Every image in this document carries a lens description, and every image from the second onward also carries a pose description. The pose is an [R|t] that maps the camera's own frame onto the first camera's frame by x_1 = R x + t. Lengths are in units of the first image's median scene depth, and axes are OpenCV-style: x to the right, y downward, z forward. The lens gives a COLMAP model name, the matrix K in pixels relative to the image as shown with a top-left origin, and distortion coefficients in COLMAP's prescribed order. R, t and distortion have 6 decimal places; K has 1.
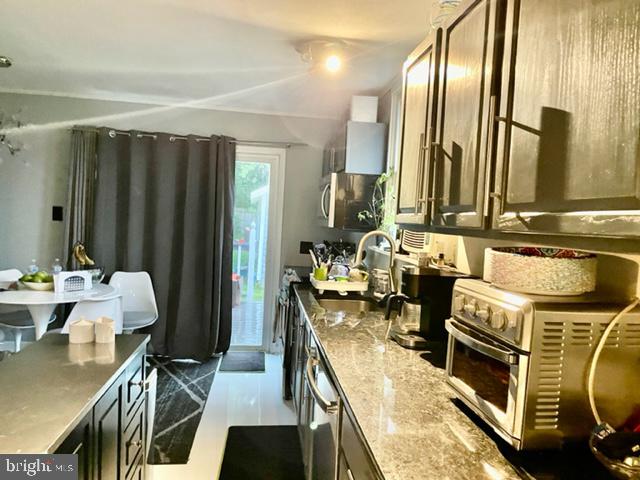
lens RADIAL K [[494.4, 0, 320.6], [0, 494.4, 241.1], [0, 0, 1]] dist [0.084810, -0.015486]
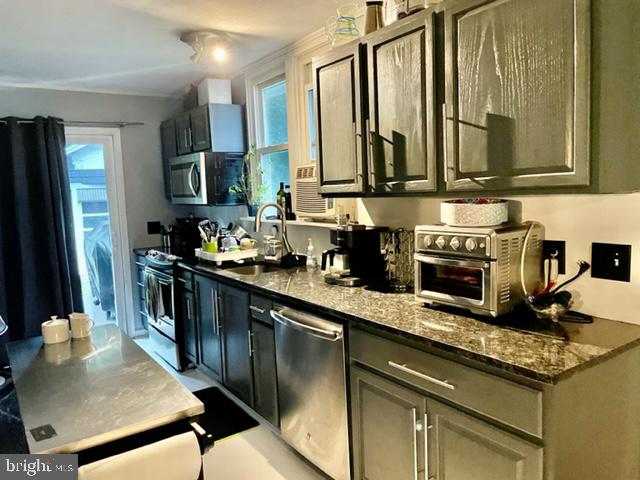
lens RADIAL K [[494.4, 0, 319.1], [0, 494.4, 237.7], [0, 0, 1]] dist [0.084810, -0.015486]
pose [[0.889021, -0.134418, 0.437692, -0.423277], [0.110078, 0.990646, 0.080649, -0.027183], [-0.444438, -0.023518, 0.895501, -0.124647]]
